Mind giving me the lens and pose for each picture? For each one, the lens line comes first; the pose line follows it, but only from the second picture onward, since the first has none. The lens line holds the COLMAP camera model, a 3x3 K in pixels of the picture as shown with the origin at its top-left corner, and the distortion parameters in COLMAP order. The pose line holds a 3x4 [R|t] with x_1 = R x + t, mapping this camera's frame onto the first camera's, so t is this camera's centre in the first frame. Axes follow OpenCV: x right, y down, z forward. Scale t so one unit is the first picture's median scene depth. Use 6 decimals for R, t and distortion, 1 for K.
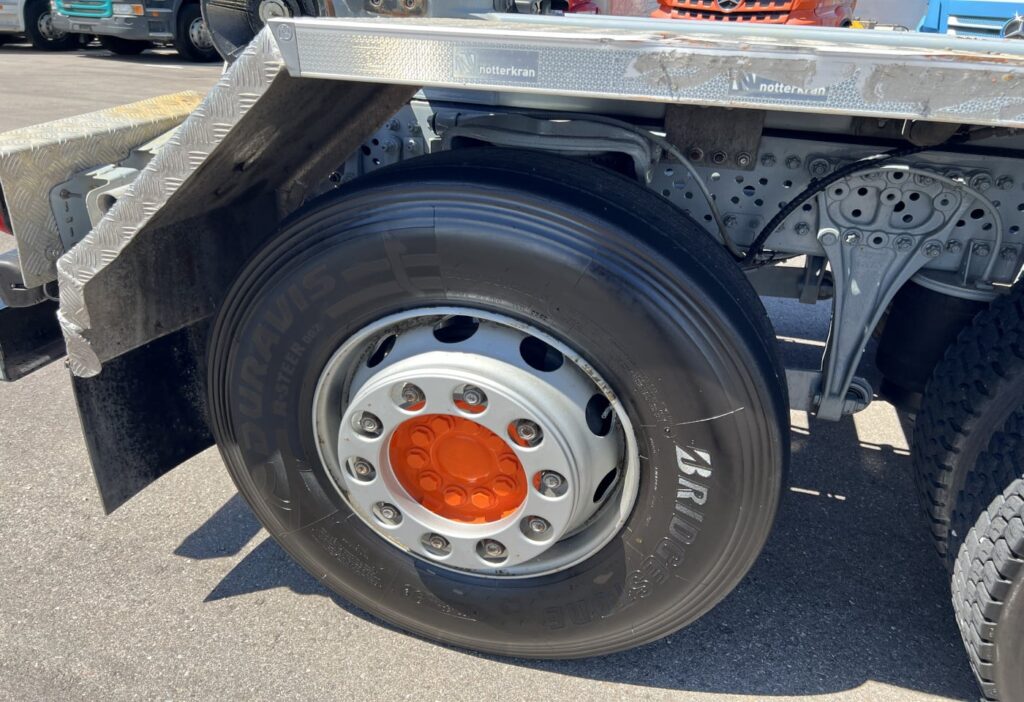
lens RADIAL K [[767.2, 0, 518.3], [0, 767.2, 355.2], [0, 0, 1]] dist [0.051121, -0.047270]
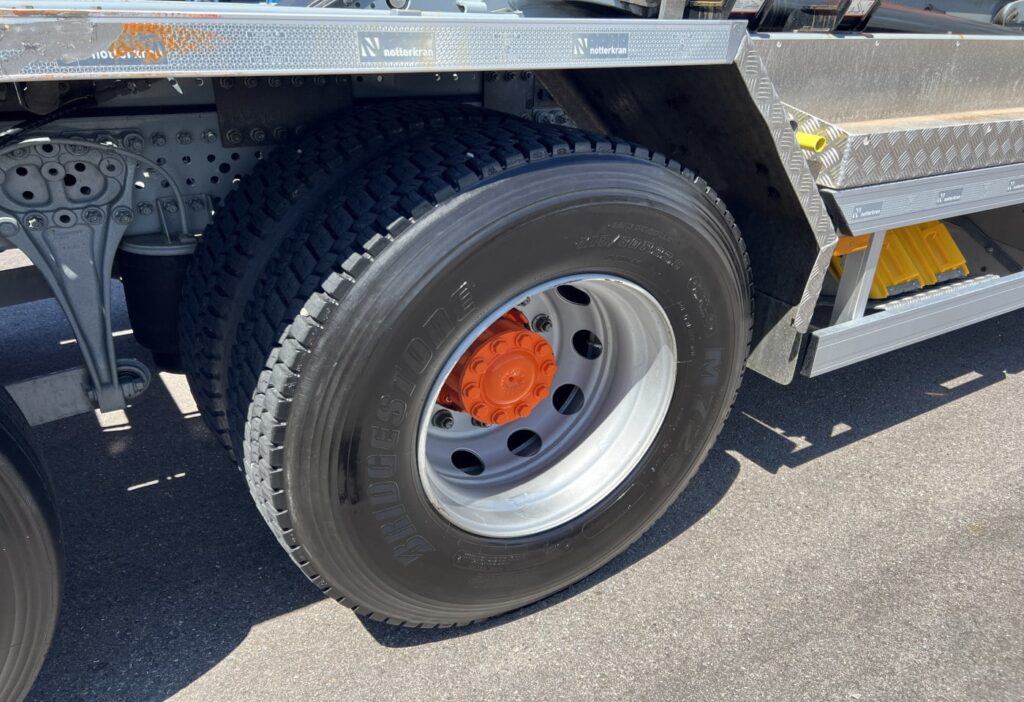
lens RADIAL K [[767.2, 0, 505.1], [0, 767.2, 360.5], [0, 0, 1]] dist [0.051121, -0.047270]
pose [[0.680452, -0.340170, 0.649053, 0.153237], [0.319129, 0.934883, 0.155407, 0.036742], [-0.659653, 0.101385, 0.744700, -0.040963]]
